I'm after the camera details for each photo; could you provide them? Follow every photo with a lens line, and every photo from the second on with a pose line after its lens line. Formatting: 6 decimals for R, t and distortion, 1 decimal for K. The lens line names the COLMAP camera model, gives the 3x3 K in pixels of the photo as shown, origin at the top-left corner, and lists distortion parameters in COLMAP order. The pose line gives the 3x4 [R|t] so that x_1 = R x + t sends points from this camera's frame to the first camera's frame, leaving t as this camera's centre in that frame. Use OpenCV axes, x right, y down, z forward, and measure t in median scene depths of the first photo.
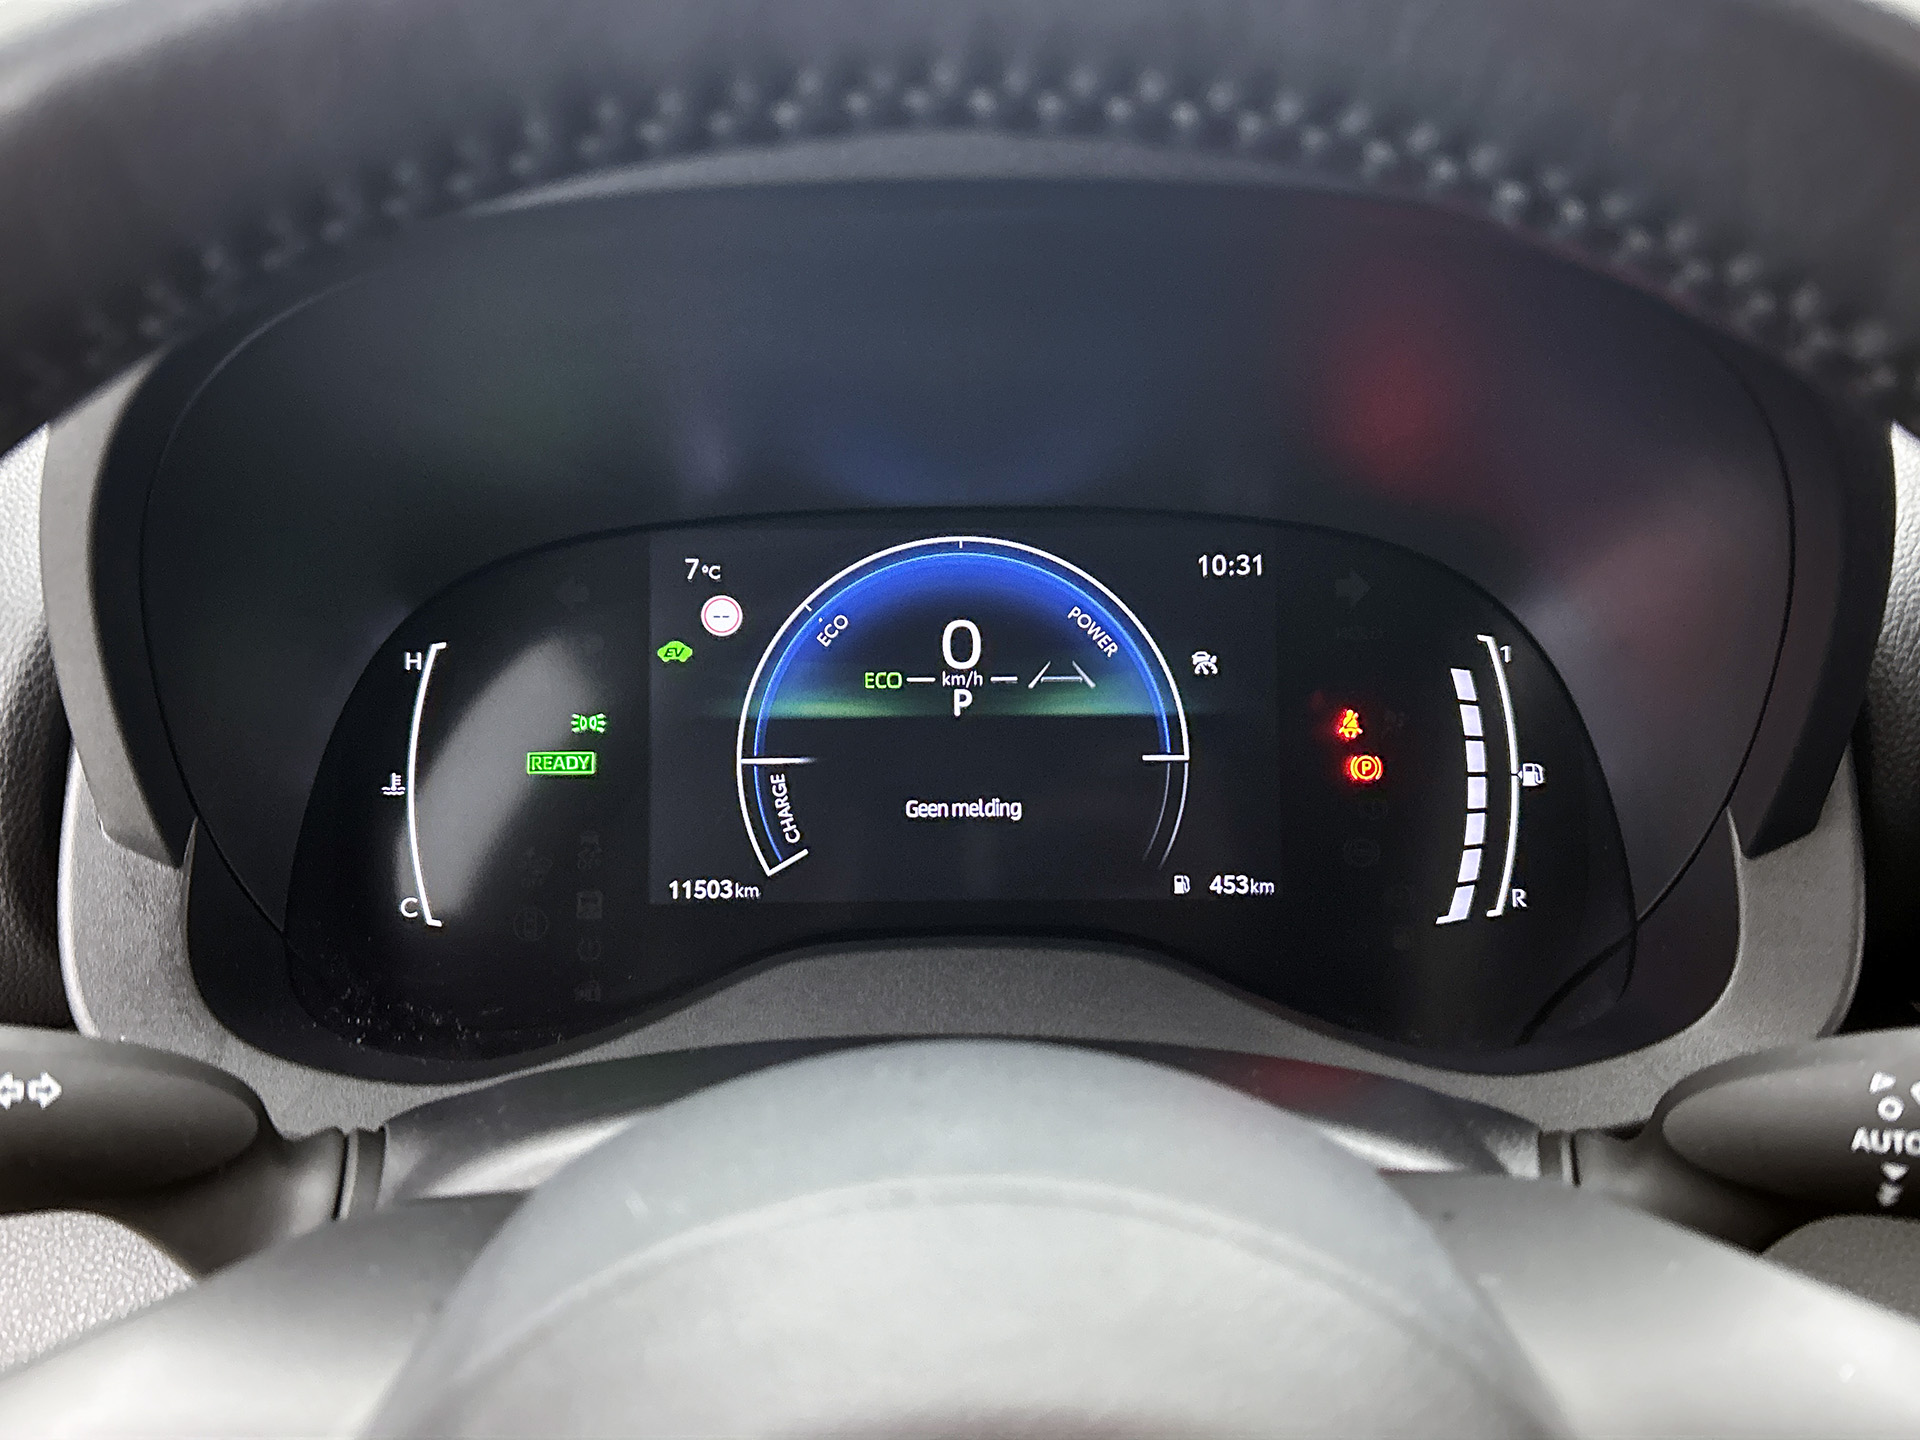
lens RADIAL K [[1708.4, 0, 912.5], [0, 1708.4, 712.7], [0, 0, 1]] dist [0.036435, -0.058066]
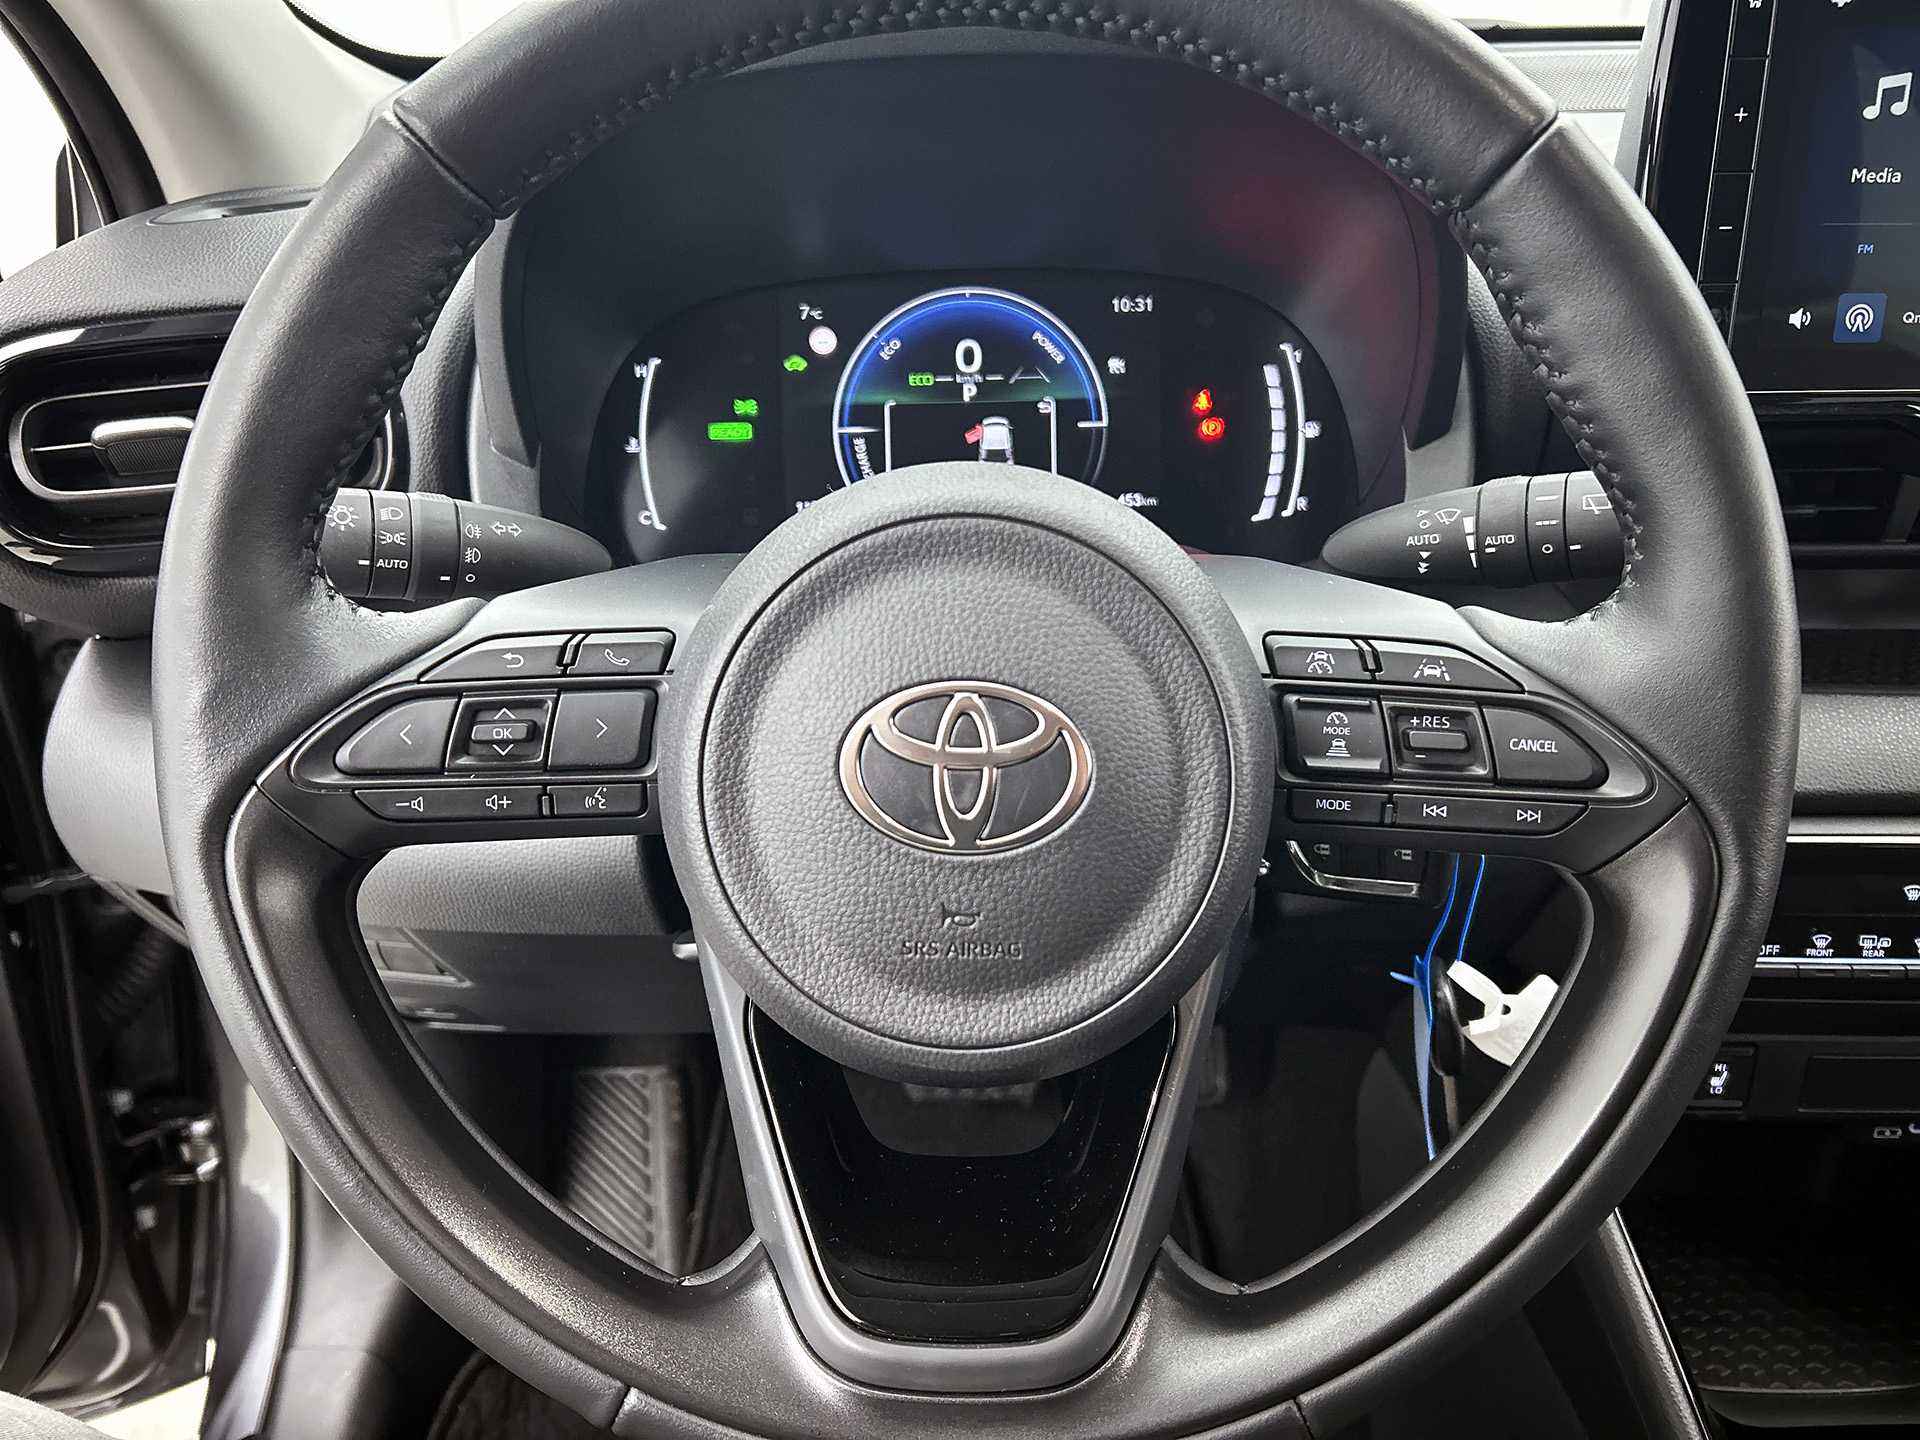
lens RADIAL K [[1473.6, 0, 925.6], [0, 1473.6, 713.3], [0, 0, 1]] dist [0.048700, -0.052702]
pose [[0.999913, -0.012912, -0.002549, -0.014032], [0.013108, 0.994390, 0.104958, 0.154056], [0.001180, -0.104983, 0.994473, -0.461878]]
